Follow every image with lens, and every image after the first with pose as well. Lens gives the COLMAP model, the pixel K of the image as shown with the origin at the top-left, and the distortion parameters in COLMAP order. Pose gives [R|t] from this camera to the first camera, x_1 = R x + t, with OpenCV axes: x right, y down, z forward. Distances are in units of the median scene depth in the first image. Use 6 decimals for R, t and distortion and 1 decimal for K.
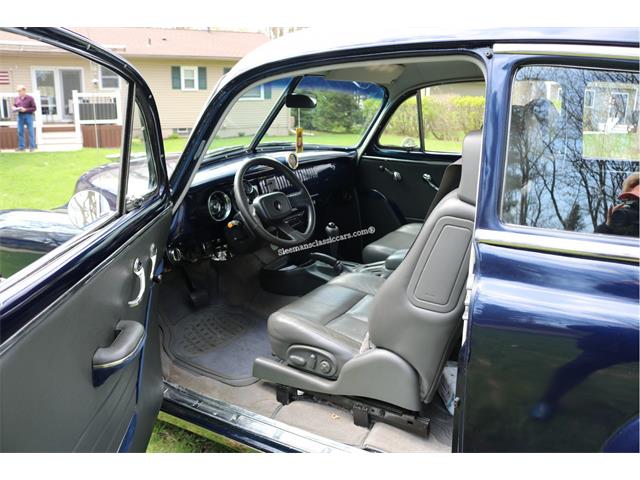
lens RADIAL K [[517.2, 0, 312.4], [0, 517.2, 239.0], [0, 0, 1]] dist [-0.159841, 0.124411]
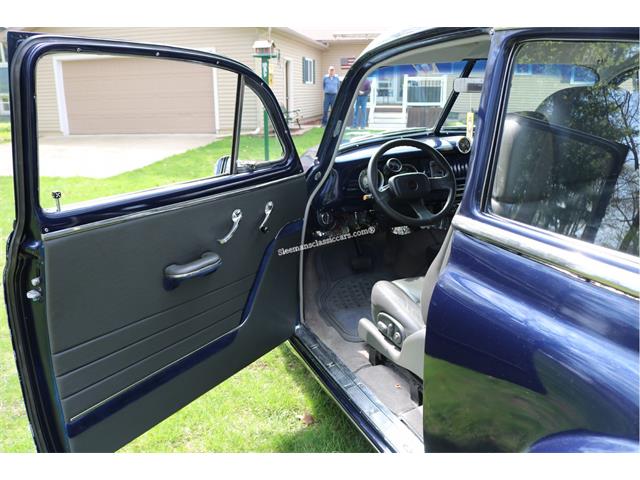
lens RADIAL K [[517.2, 0, 312.4], [0, 517.2, 239.0], [0, 0, 1]] dist [-0.159841, 0.124411]
pose [[0.800766, 0.150377, -0.579794, 0.387797], [-0.133317, 0.988437, 0.072237, -0.003676], [0.583952, 0.019451, 0.811555, 0.027561]]
